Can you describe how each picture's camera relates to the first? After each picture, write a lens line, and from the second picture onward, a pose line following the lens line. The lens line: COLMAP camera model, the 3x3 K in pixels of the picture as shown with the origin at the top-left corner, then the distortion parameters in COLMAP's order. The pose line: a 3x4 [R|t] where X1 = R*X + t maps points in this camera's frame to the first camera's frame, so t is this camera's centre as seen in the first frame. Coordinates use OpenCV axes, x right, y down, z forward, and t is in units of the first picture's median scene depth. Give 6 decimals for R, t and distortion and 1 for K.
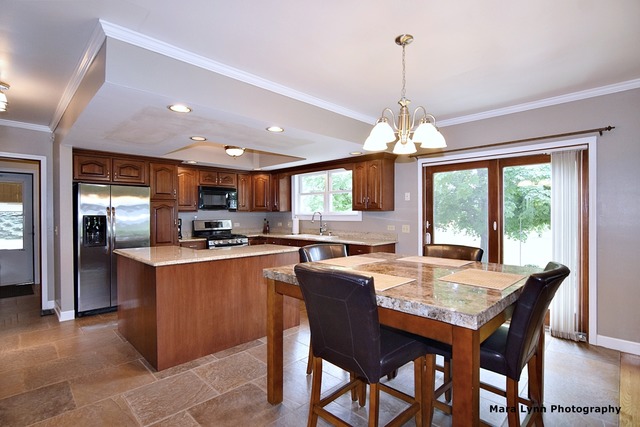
lens RADIAL K [[312.3, 0, 315.3], [0, 312.3, 213.7], [0, 0, 1]] dist [-0.034356, 0.015319]
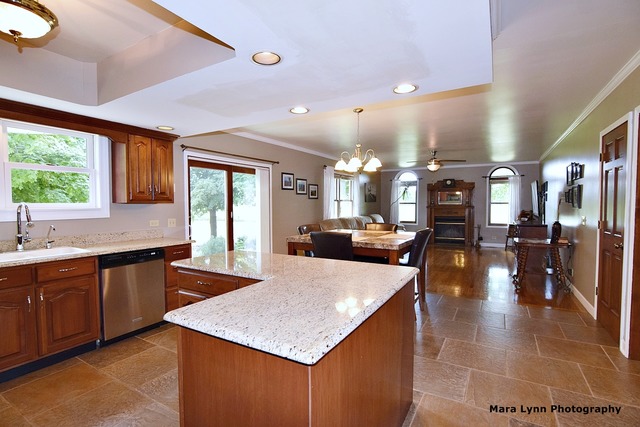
lens RADIAL K [[312.3, 0, 315.3], [0, 312.3, 213.7], [0, 0, 1]] dist [-0.034356, 0.015319]
pose [[-0.247154, -0.027448, 0.968587, -0.644704], [0.004904, 0.999550, 0.029577, -0.002598], [-0.968964, 0.012060, -0.246908, 0.762536]]
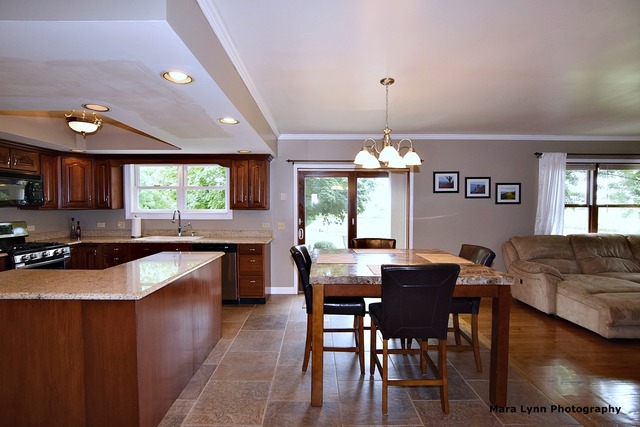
lens RADIAL K [[312.3, 0, 315.3], [0, 312.3, 213.7], [0, 0, 1]] dist [-0.034356, 0.015319]
pose [[0.712184, -0.013764, 0.701858, -0.369226], [-0.003481, 0.999726, 0.023138, -0.018712], [-0.701985, -0.018922, 0.711941, 0.126153]]
